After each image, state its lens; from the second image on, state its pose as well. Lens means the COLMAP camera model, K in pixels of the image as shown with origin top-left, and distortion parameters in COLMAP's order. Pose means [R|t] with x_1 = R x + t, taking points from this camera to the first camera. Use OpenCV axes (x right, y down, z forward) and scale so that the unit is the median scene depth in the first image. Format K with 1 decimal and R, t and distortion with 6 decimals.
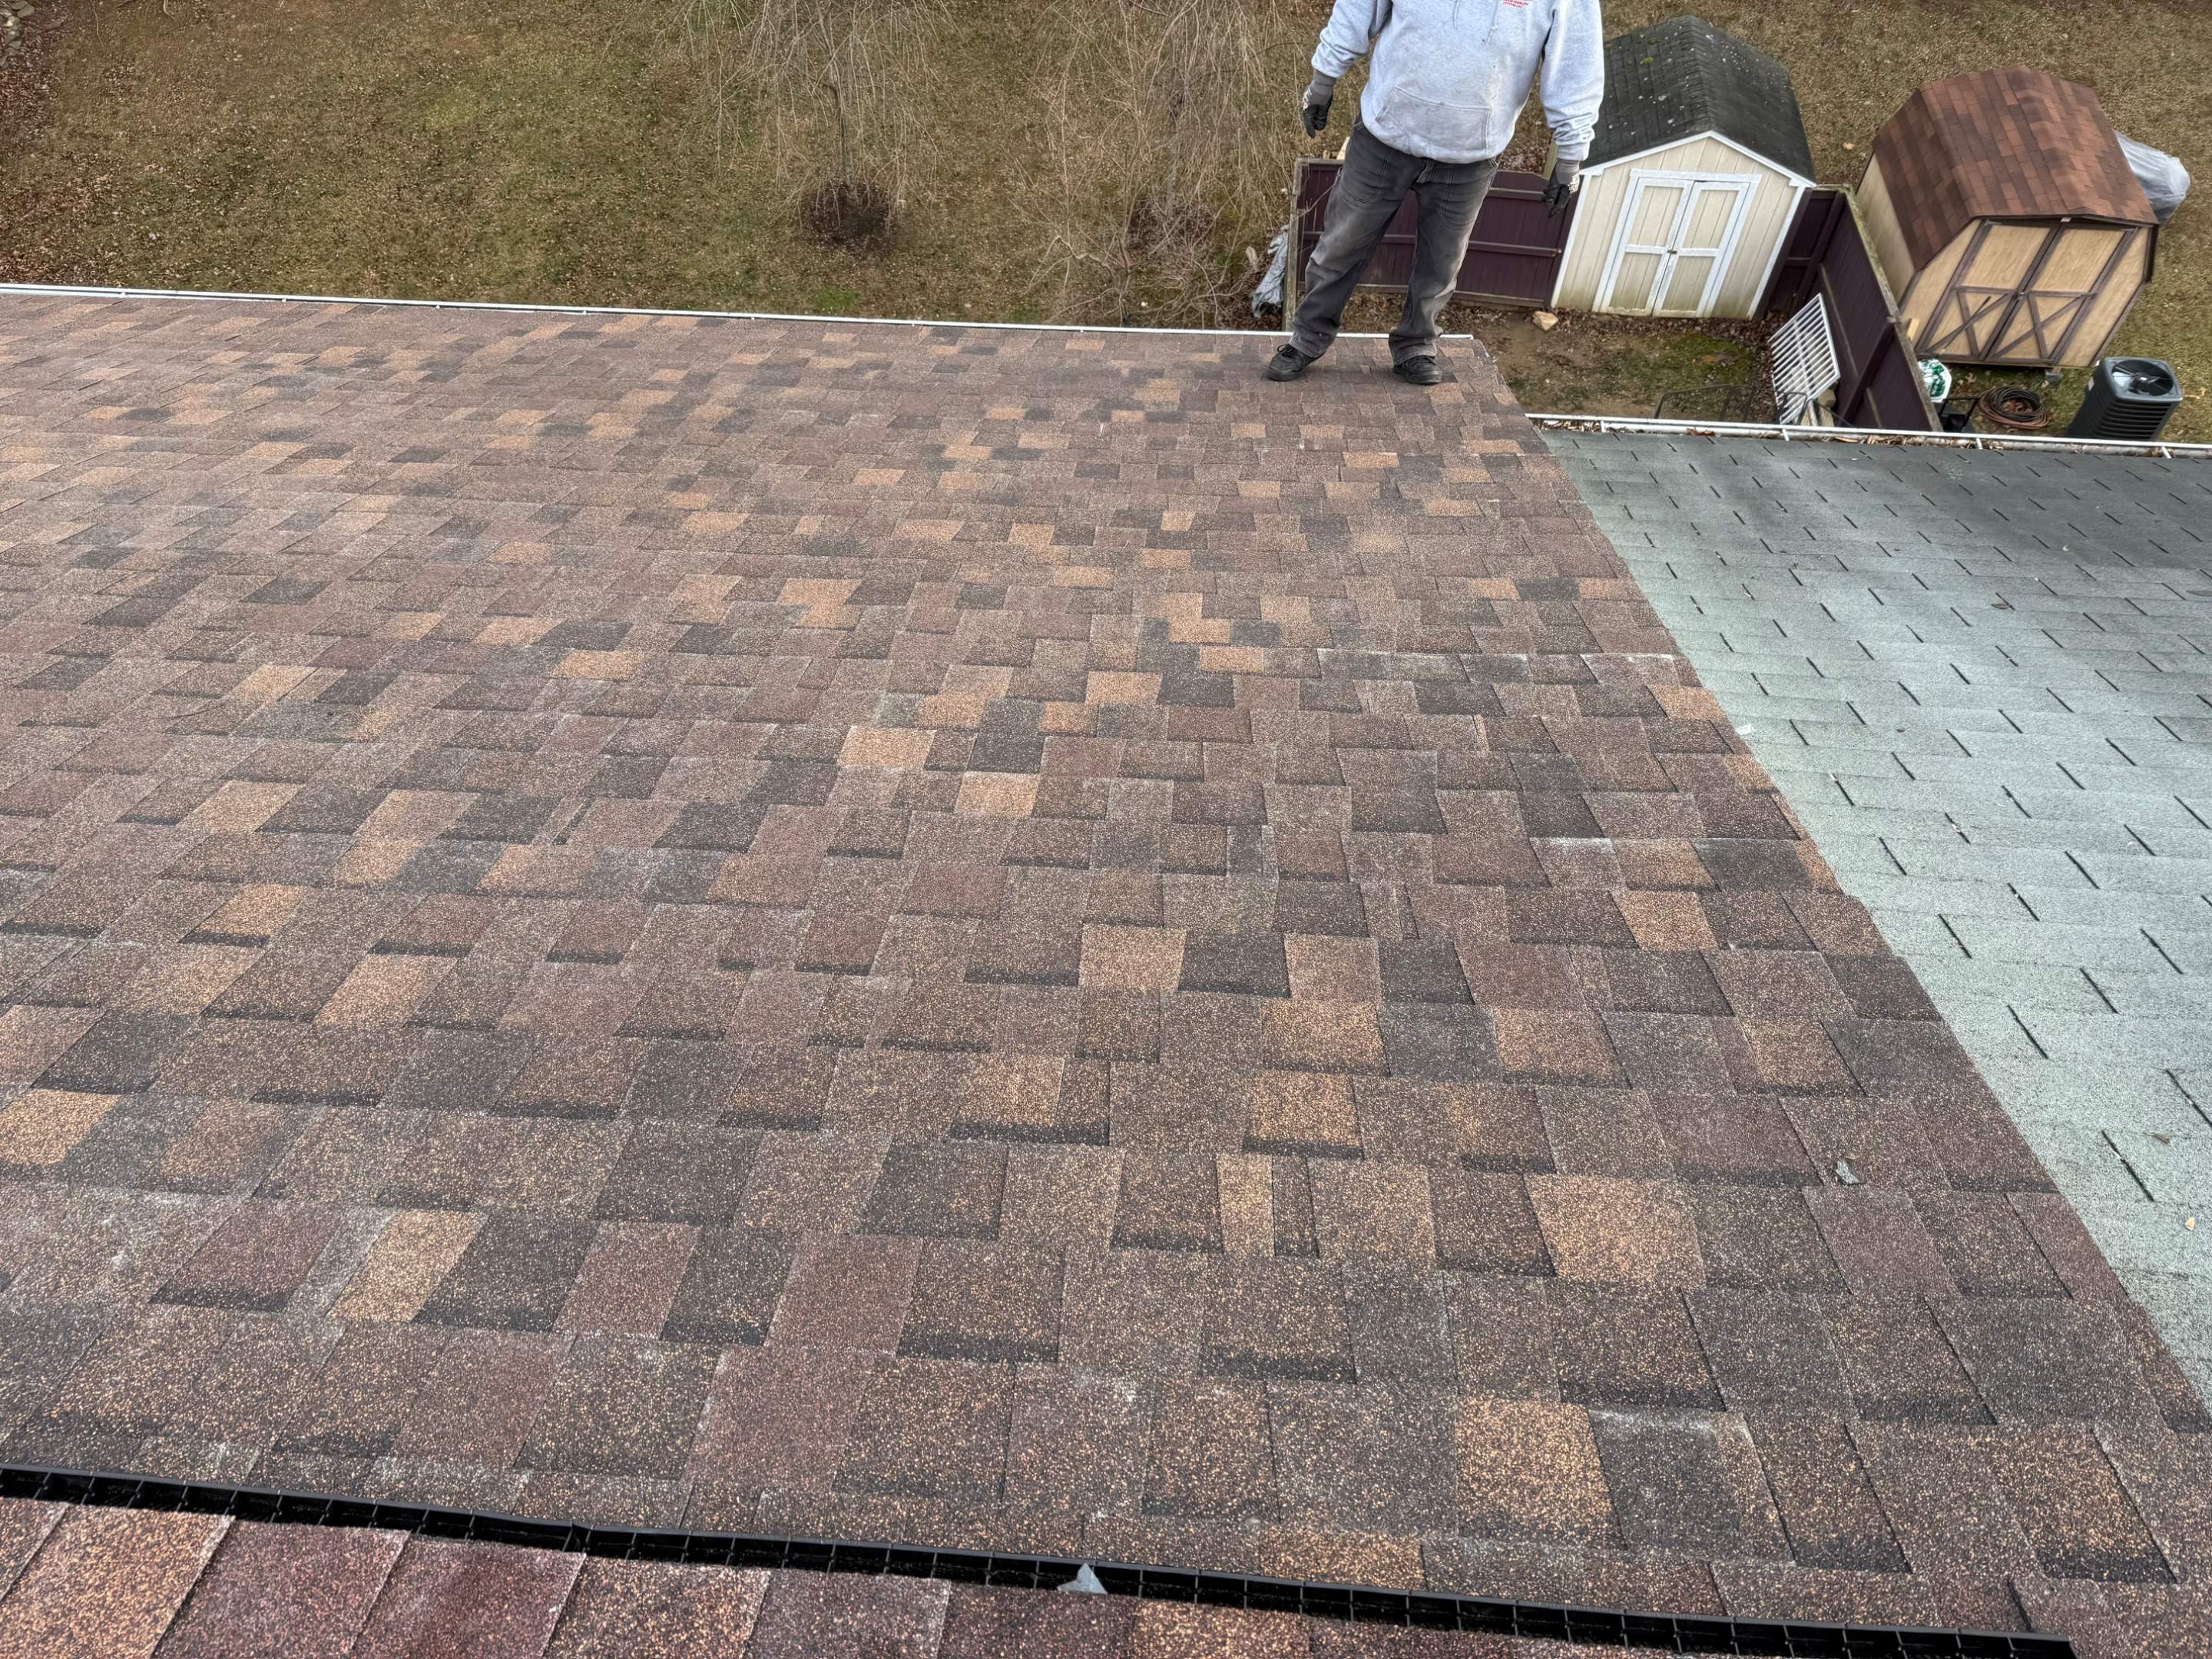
lens RADIAL K [[1569.0, 0, 1106.0], [0, 1569.0, 829.5], [0, 0, 1]] dist [0.060919, -0.077166]
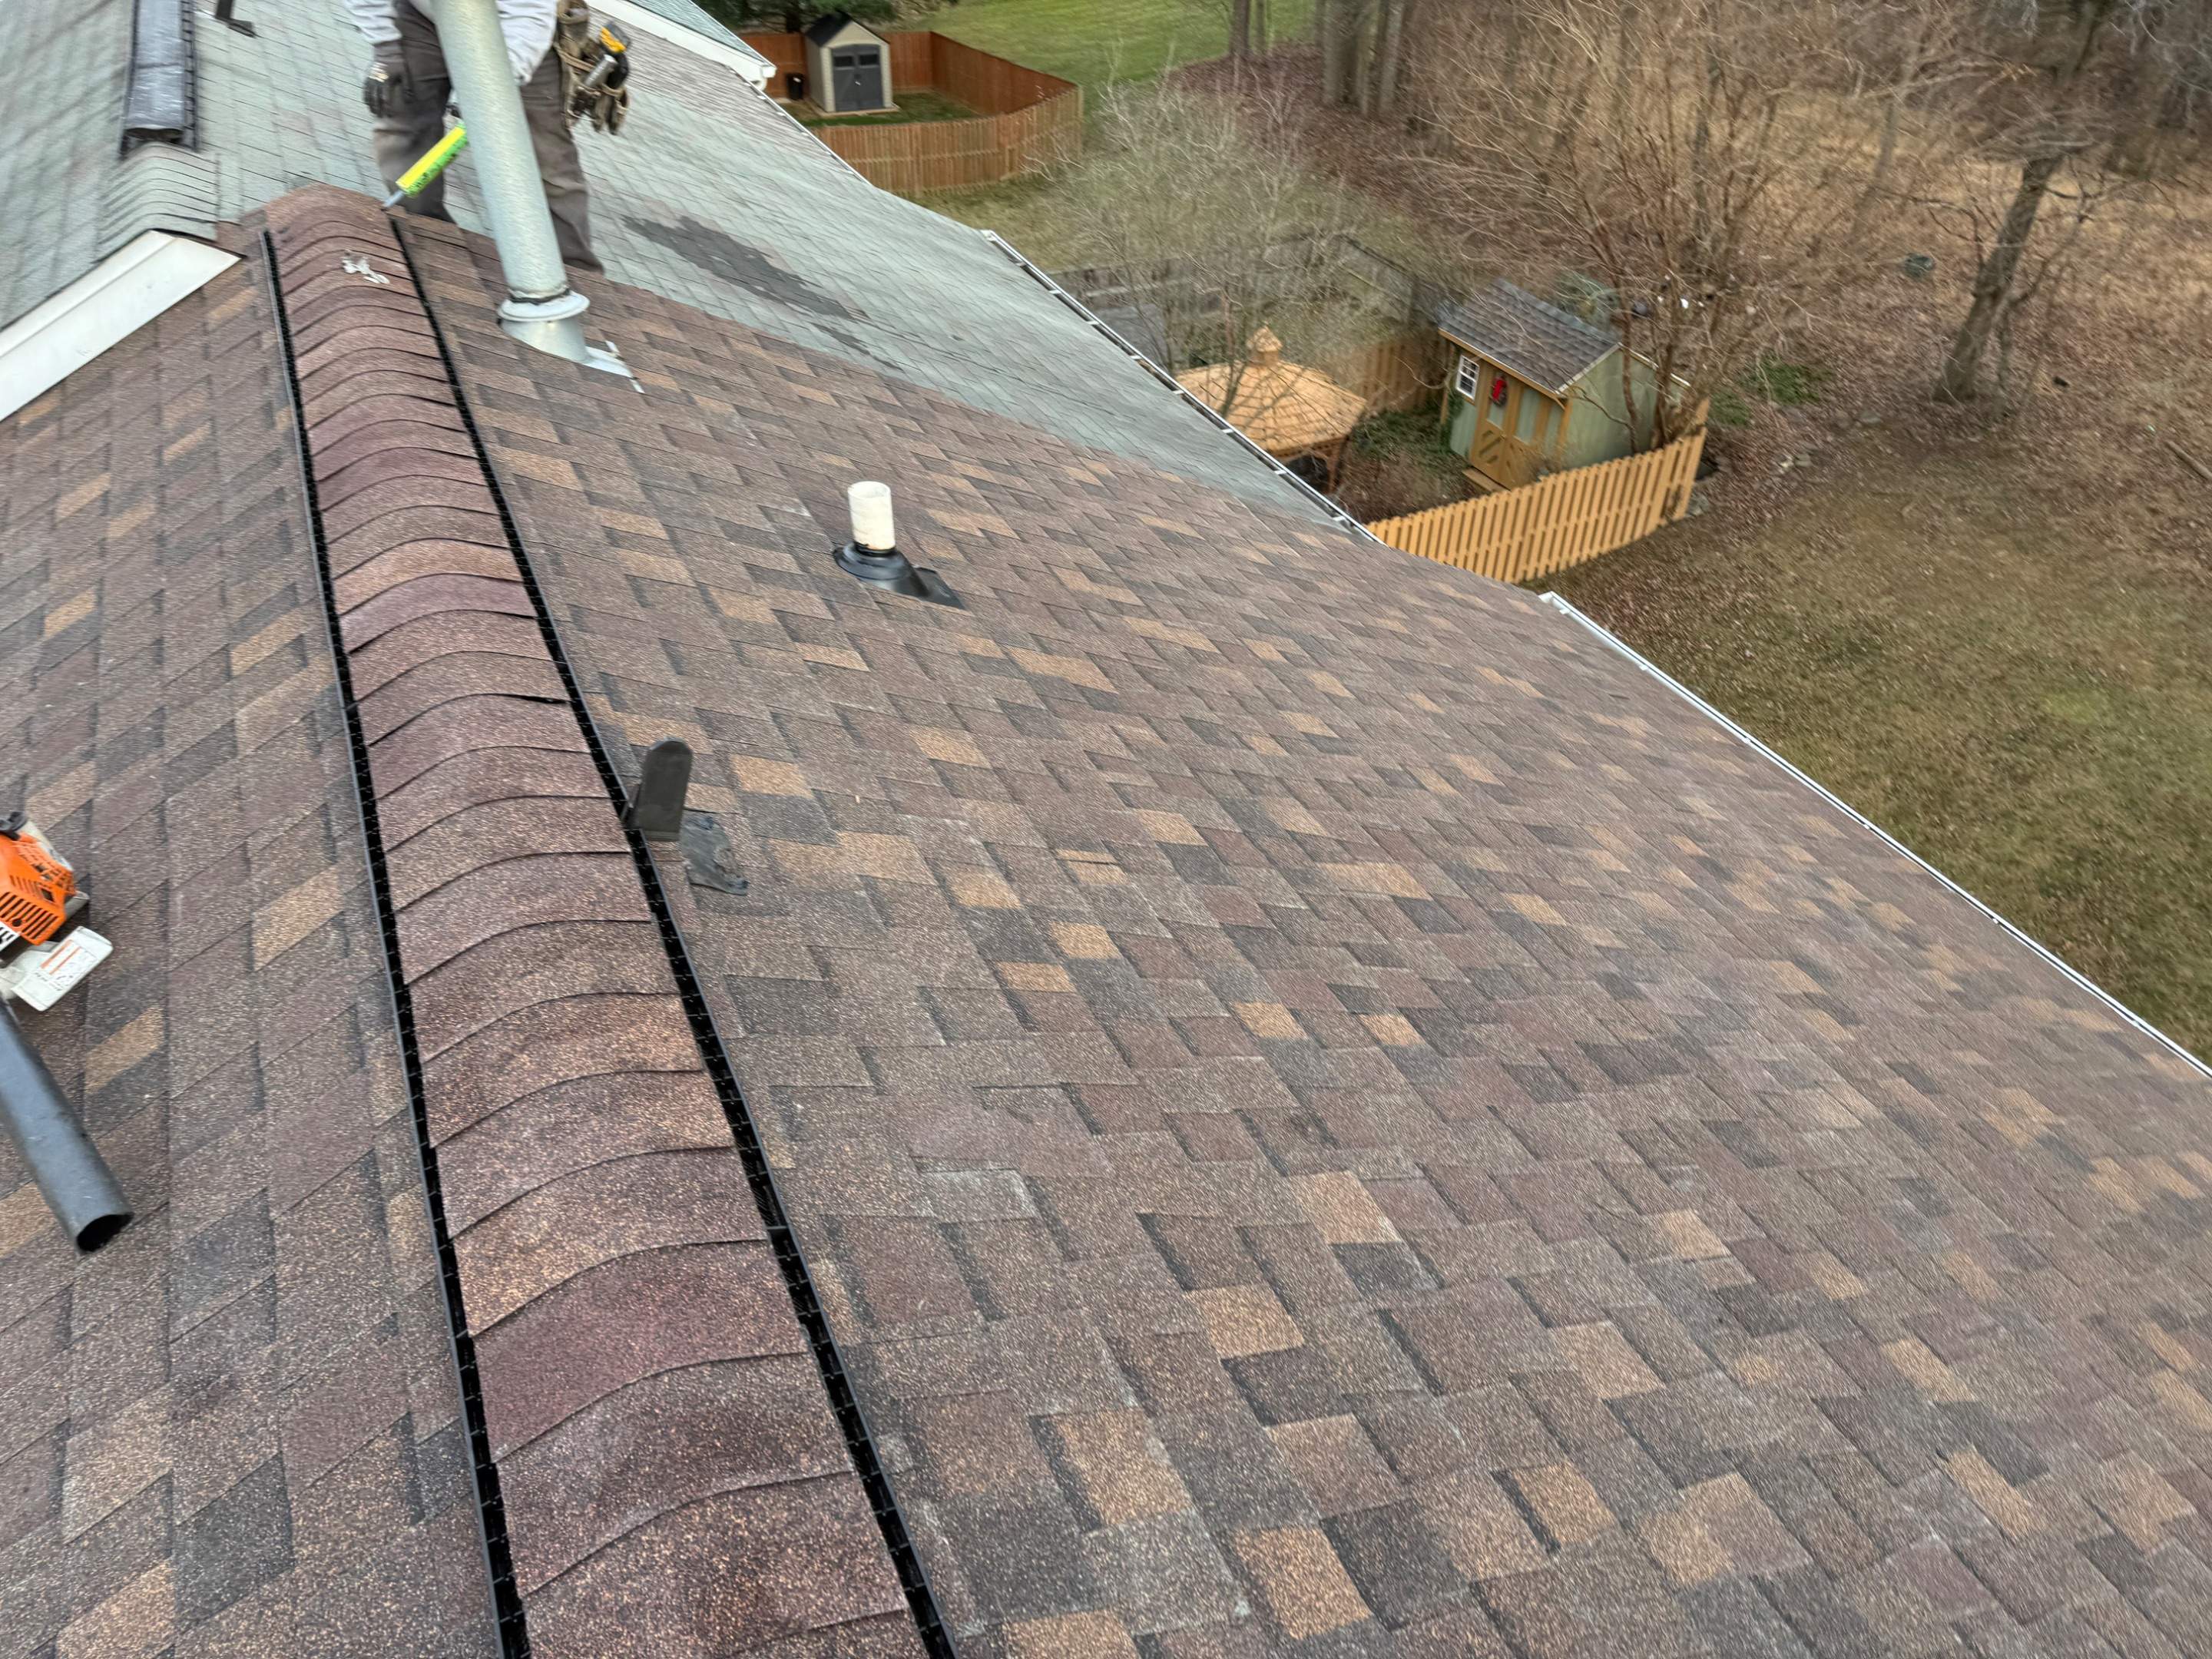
lens RADIAL K [[1569.0, 0, 1106.0], [0, 1569.0, 829.5], [0, 0, 1]] dist [0.060919, -0.077166]
pose [[0.510140, 0.558727, -0.653897, -0.164784], [-0.715233, 0.697837, 0.038281, -0.037260], [0.477702, 0.448160, 0.755615, 0.006190]]
